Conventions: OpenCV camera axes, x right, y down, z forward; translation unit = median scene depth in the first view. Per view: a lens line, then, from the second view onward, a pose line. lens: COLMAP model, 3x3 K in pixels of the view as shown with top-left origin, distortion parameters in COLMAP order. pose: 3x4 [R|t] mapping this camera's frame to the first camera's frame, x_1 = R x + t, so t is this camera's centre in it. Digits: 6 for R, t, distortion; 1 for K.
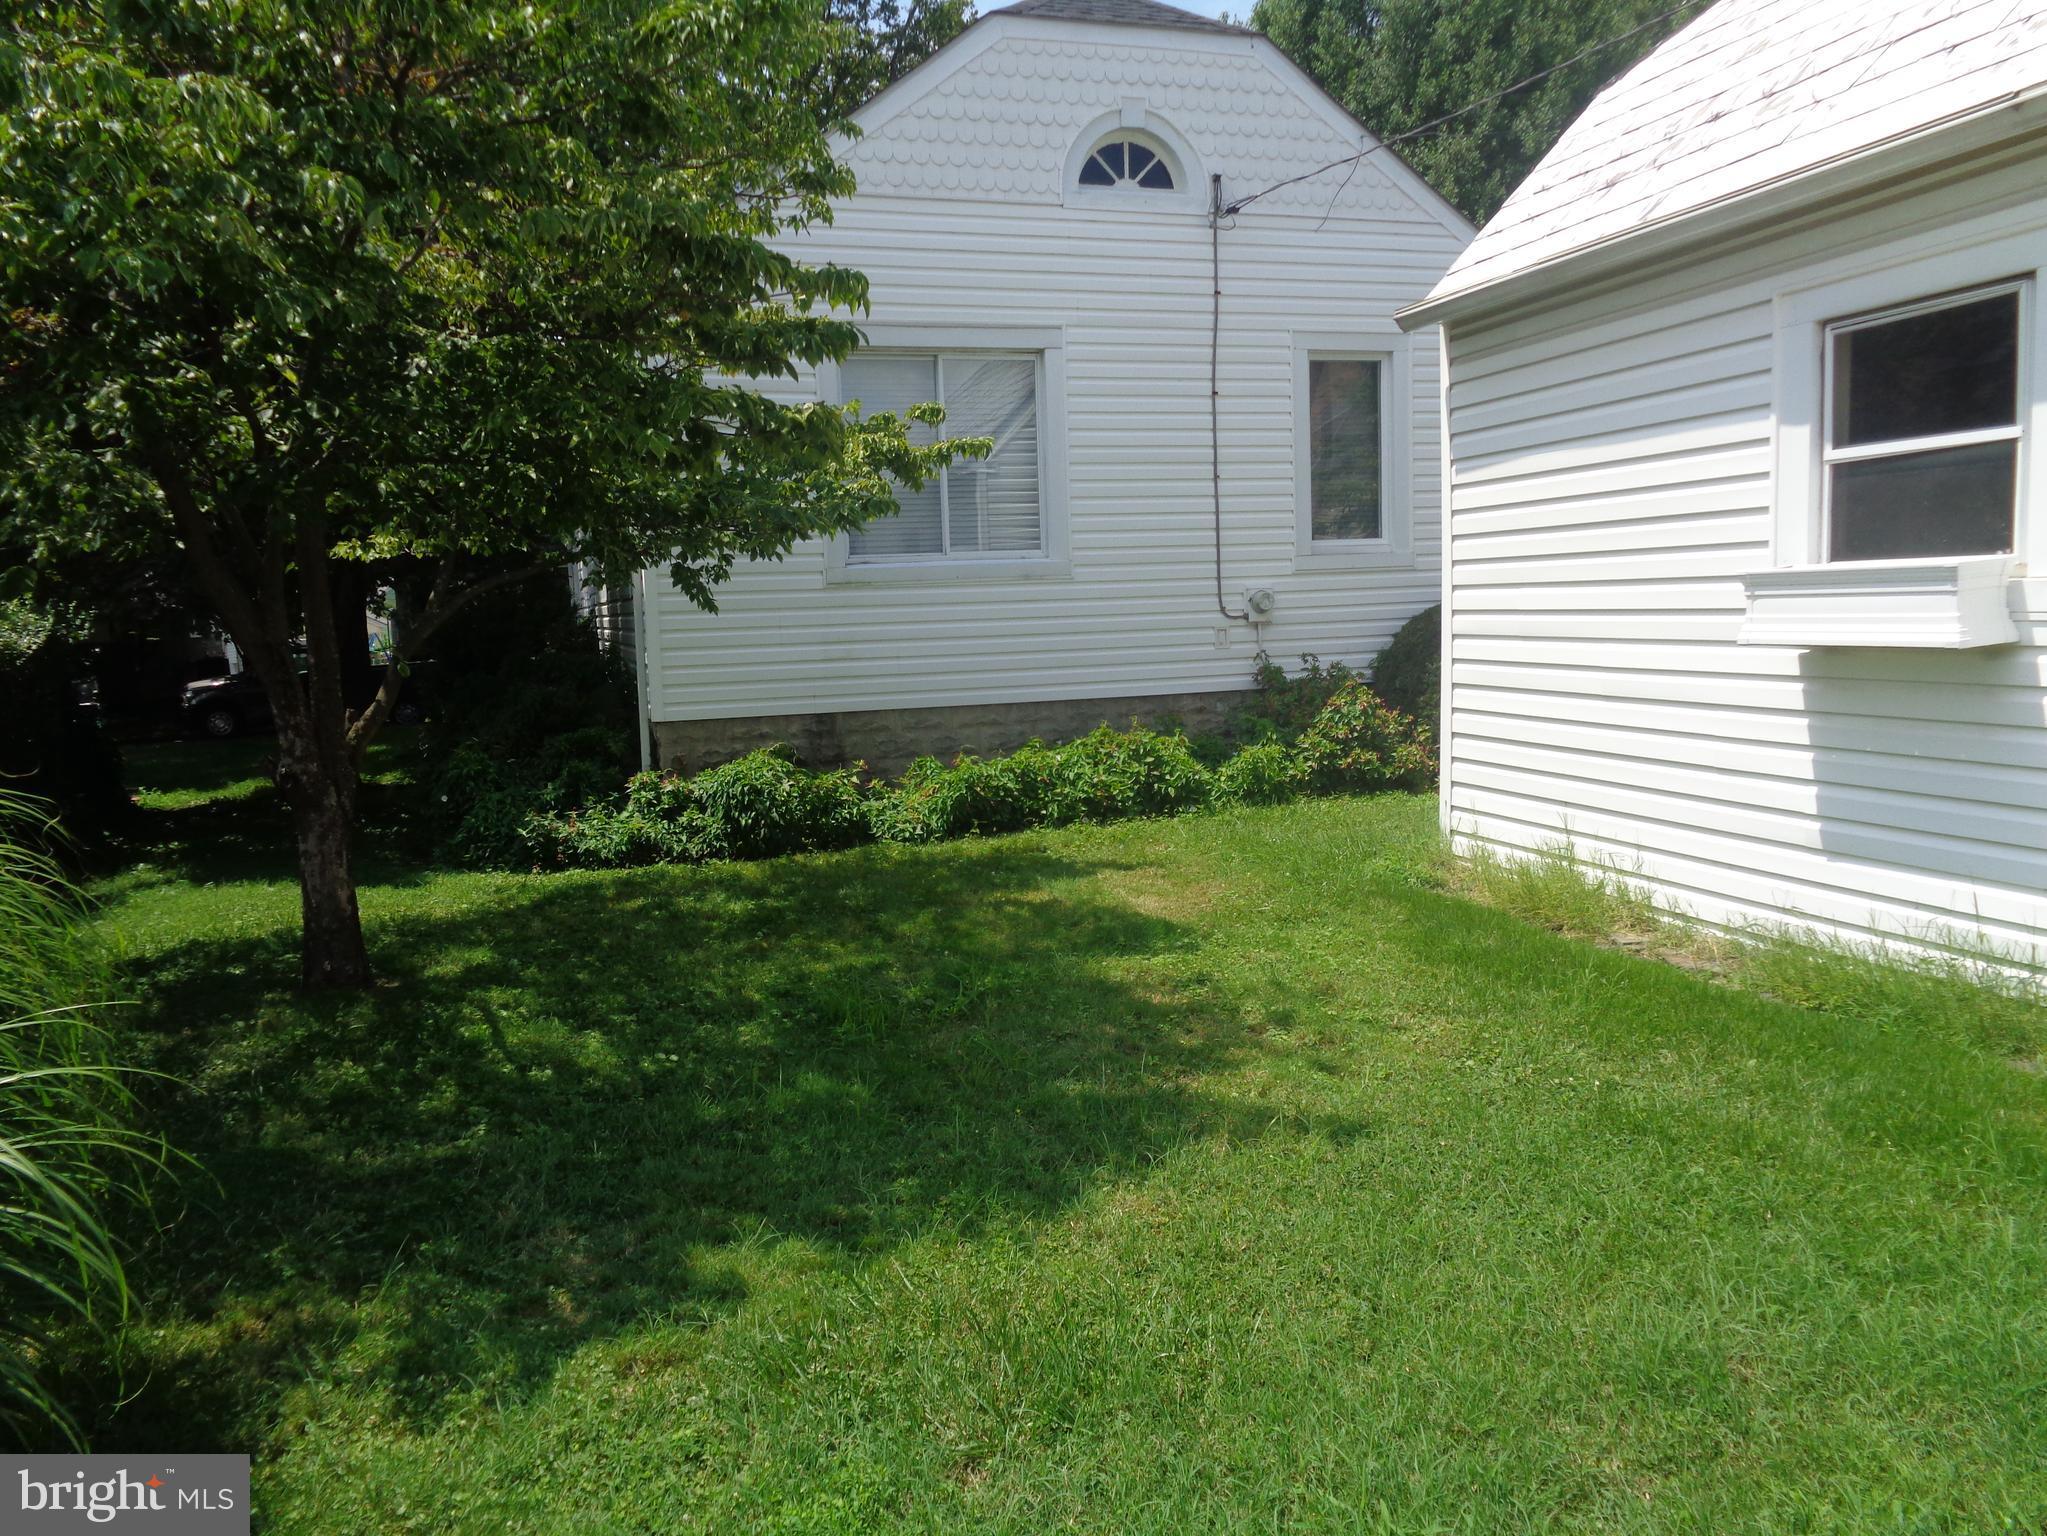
lens RADIAL K [[1557.1, 0, 1023.8], [0, 1557.1, 760.1], [0, 0, 1]] dist [0.023848, -0.001942]
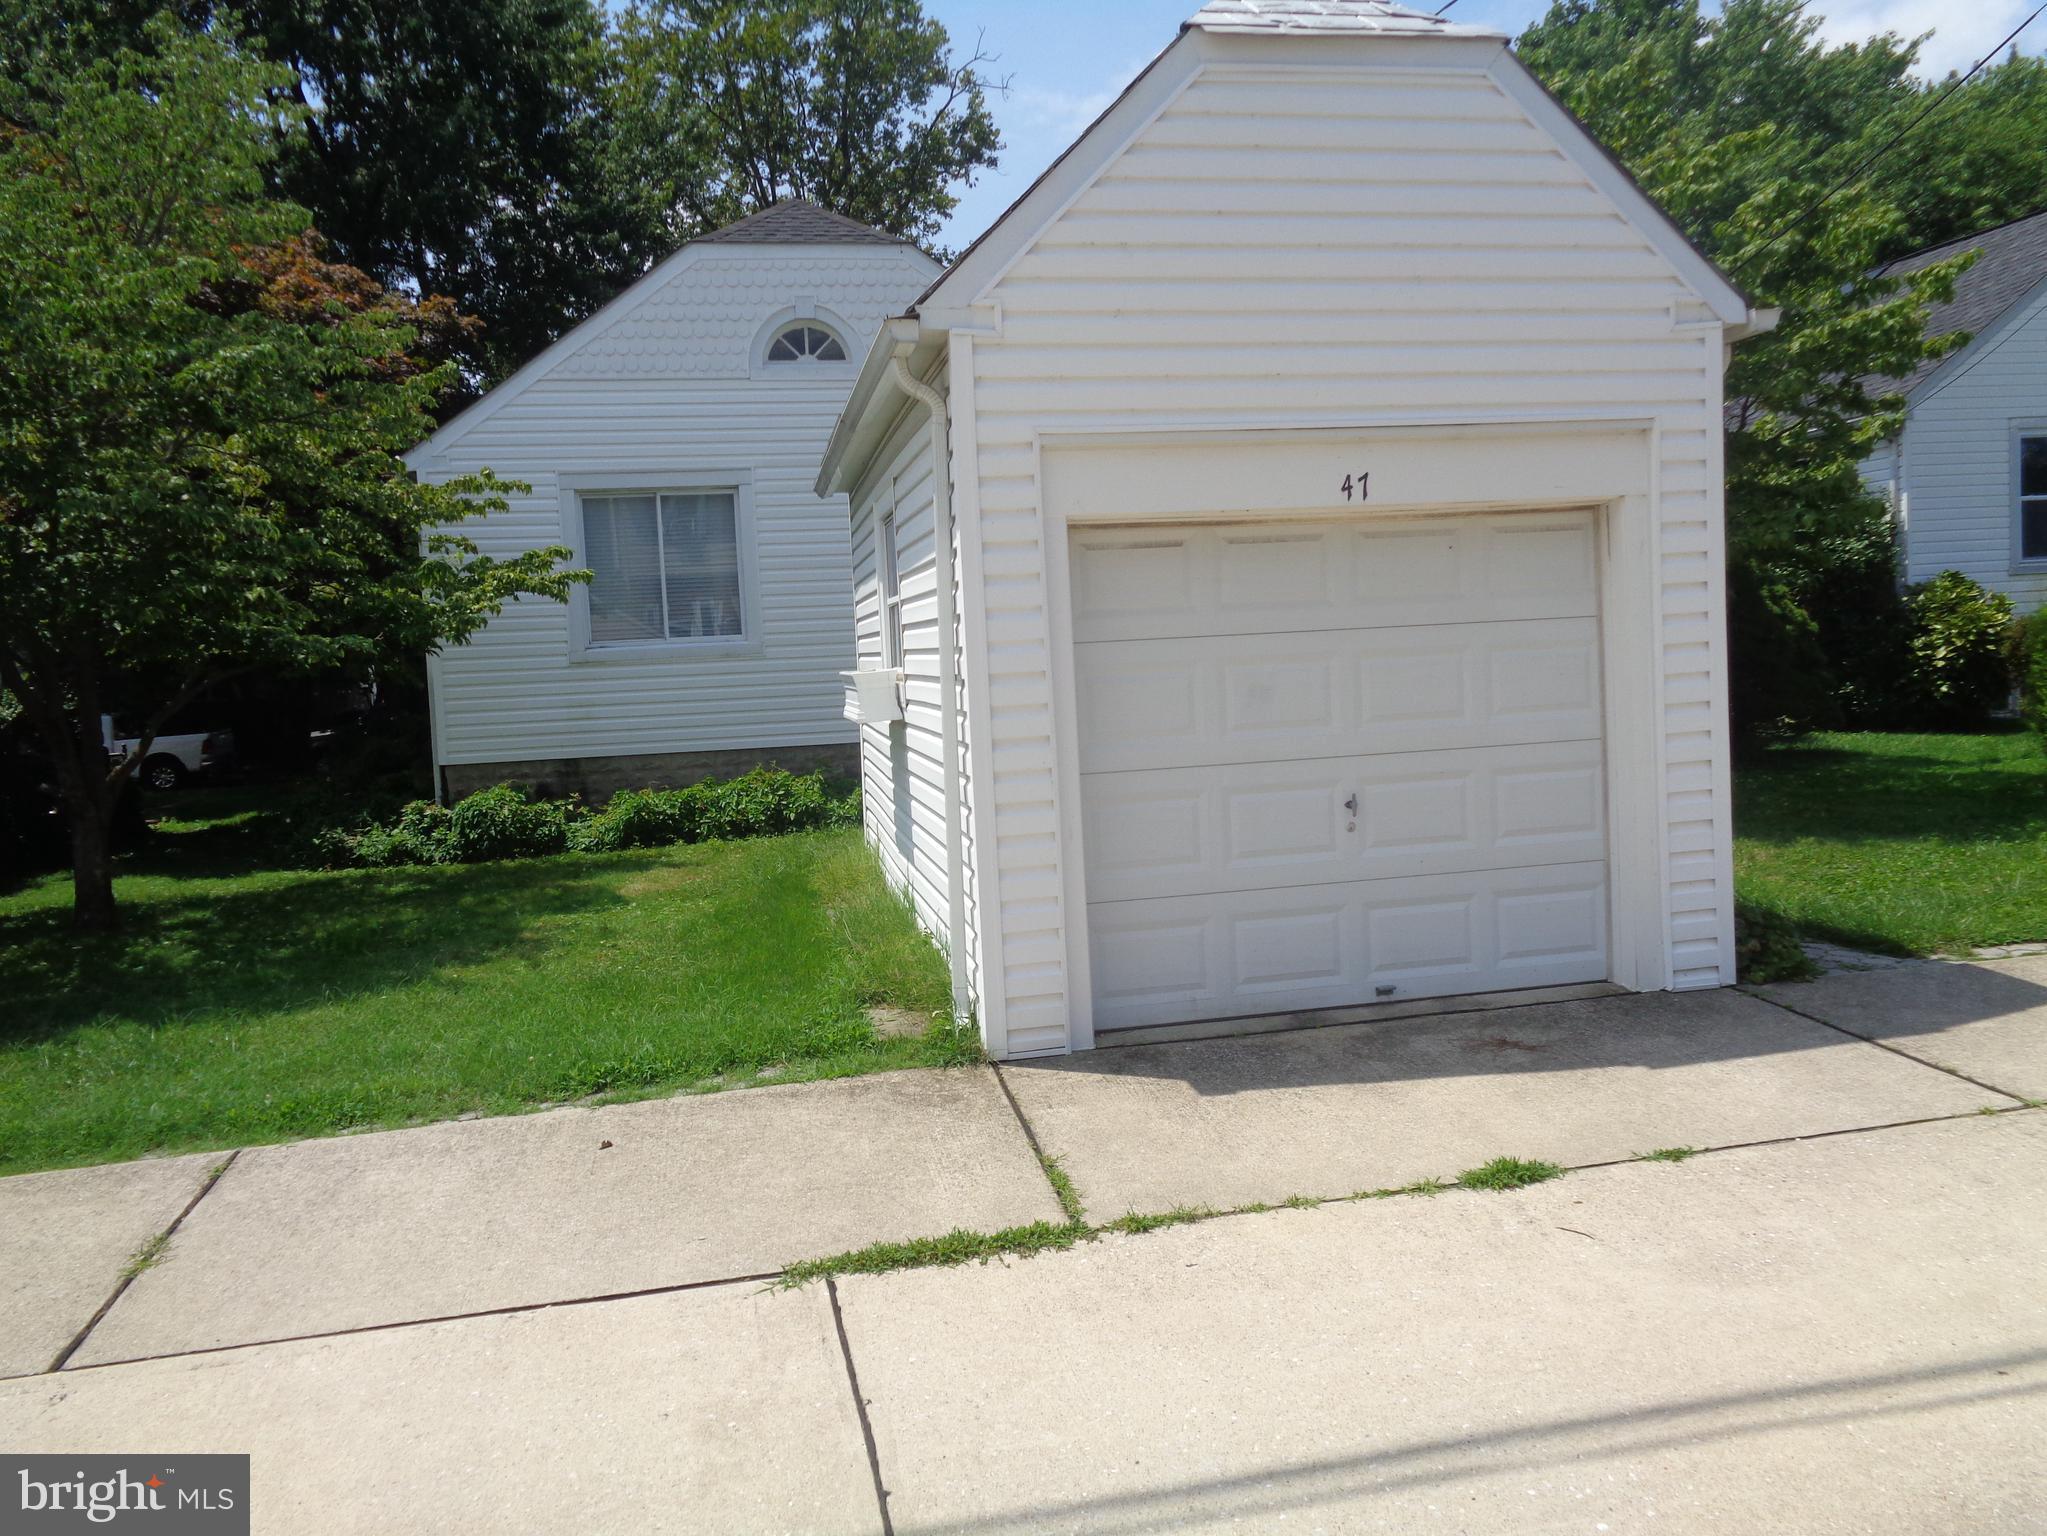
lens RADIAL K [[1557.1, 0, 1024.5], [0, 1557.1, 774.5], [0, 0, 1]] dist [0.023848, -0.001942]
pose [[0.994274, -0.000444, -0.106860, 0.428307], [-0.001453, 0.999843, -0.017679, 0.007577], [0.106851, 0.017733, 0.994117, -0.317768]]
